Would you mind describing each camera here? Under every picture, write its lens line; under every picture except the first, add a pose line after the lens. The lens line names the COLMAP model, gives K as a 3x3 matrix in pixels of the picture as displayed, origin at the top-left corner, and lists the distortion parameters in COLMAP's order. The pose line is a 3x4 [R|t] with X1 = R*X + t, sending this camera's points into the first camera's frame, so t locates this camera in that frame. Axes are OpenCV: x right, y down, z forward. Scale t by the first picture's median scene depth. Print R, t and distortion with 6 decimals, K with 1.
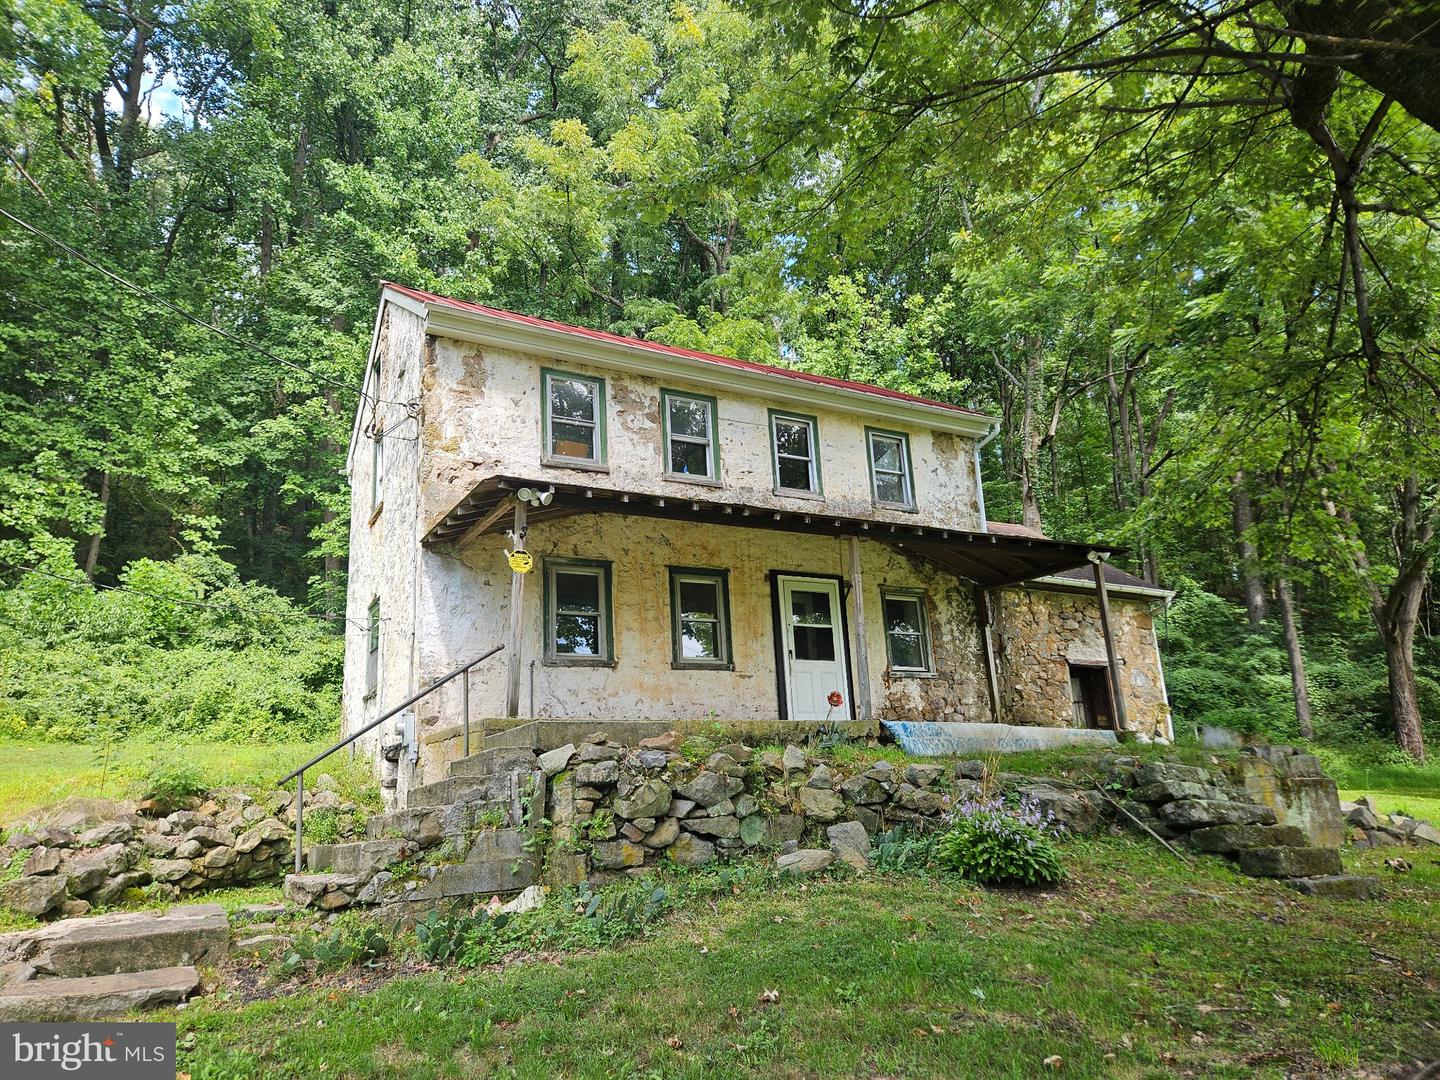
lens RADIAL K [[961.9, 0, 716.8], [0, 961.9, 543.0], [0, 0, 1]] dist [0.057787, -0.039327]
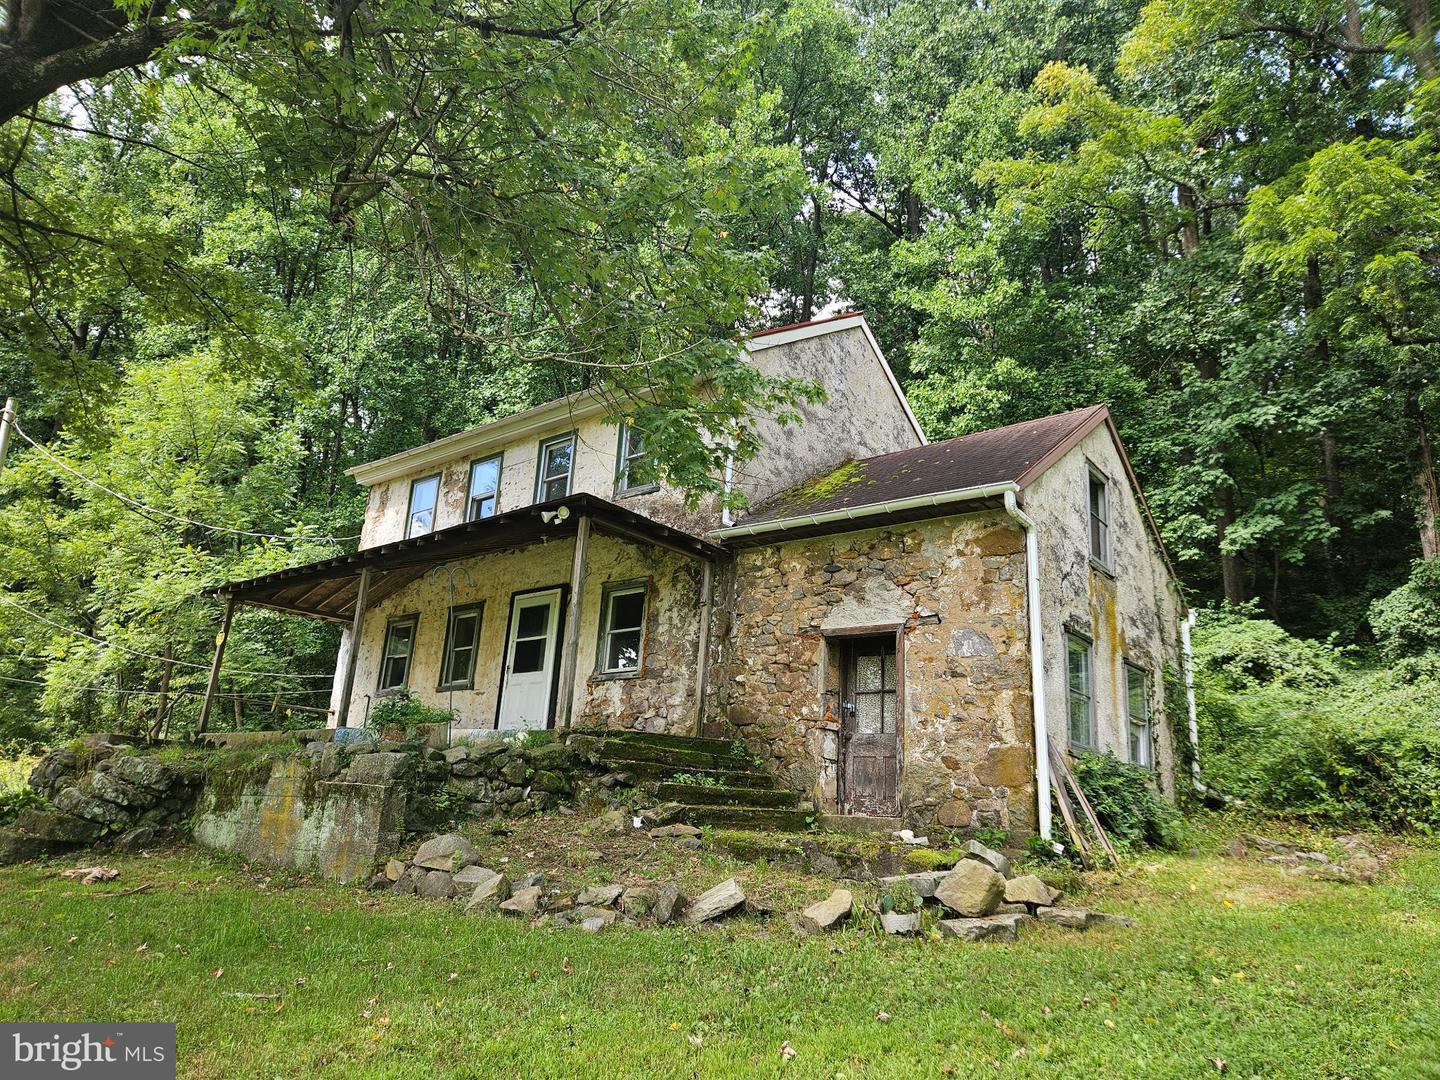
lens RADIAL K [[961.9, 0, 720.2], [0, 961.9, 539.3], [0, 0, 1]] dist [0.057787, -0.039327]
pose [[0.374733, -0.211143, -0.902770, 1.091634], [0.167712, 0.973096, -0.157975, 0.172924], [0.911837, -0.092207, 0.400063, 0.753772]]
